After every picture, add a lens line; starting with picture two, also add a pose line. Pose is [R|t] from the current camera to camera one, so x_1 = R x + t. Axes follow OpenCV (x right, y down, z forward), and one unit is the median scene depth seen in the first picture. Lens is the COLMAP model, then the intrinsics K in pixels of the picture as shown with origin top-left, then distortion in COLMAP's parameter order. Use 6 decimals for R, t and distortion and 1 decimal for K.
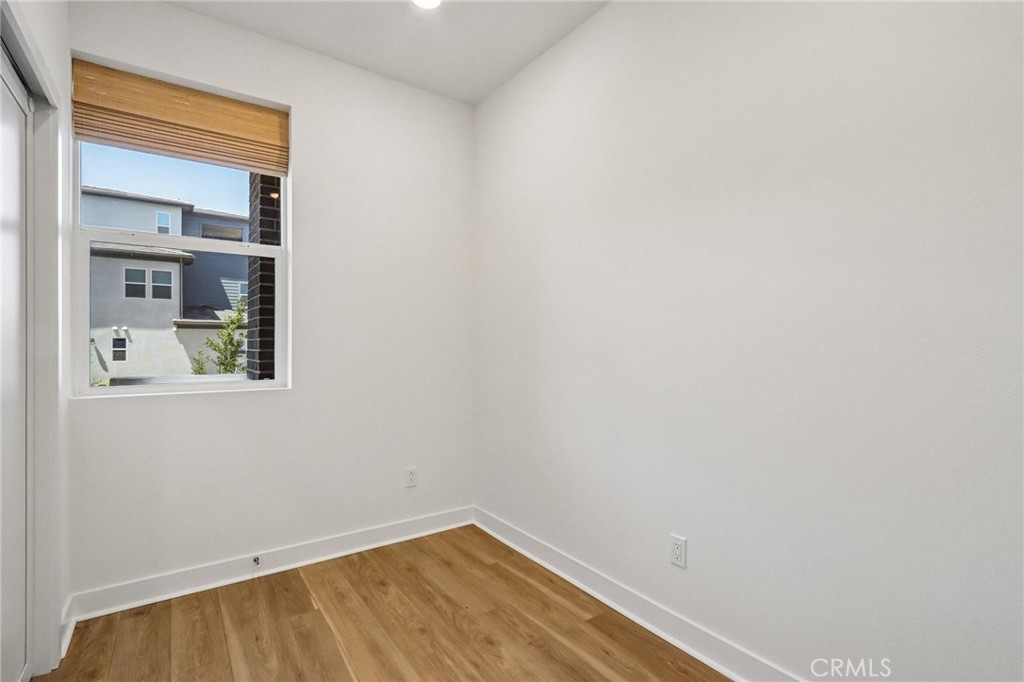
lens RADIAL K [[486.9, 0, 512.7], [0, 486.9, 340.3], [0, 0, 1]] dist [0.002792, -0.001481]
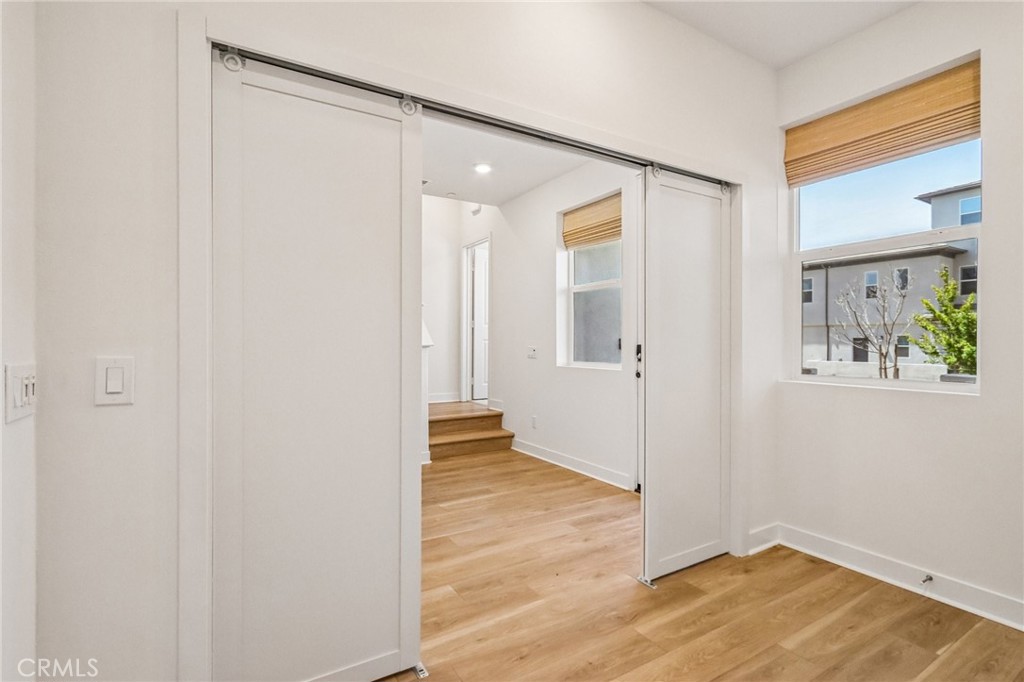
lens RADIAL K [[486.9, 0, 510.1], [0, 486.9, 341.5], [0, 0, 1]] dist [0.002792, -0.001481]
pose [[-0.074992, -0.004534, -0.997174, 0.500031], [0.005736, 0.999971, -0.004978, 0.010172], [0.997168, -0.006093, -0.074964, 0.329556]]
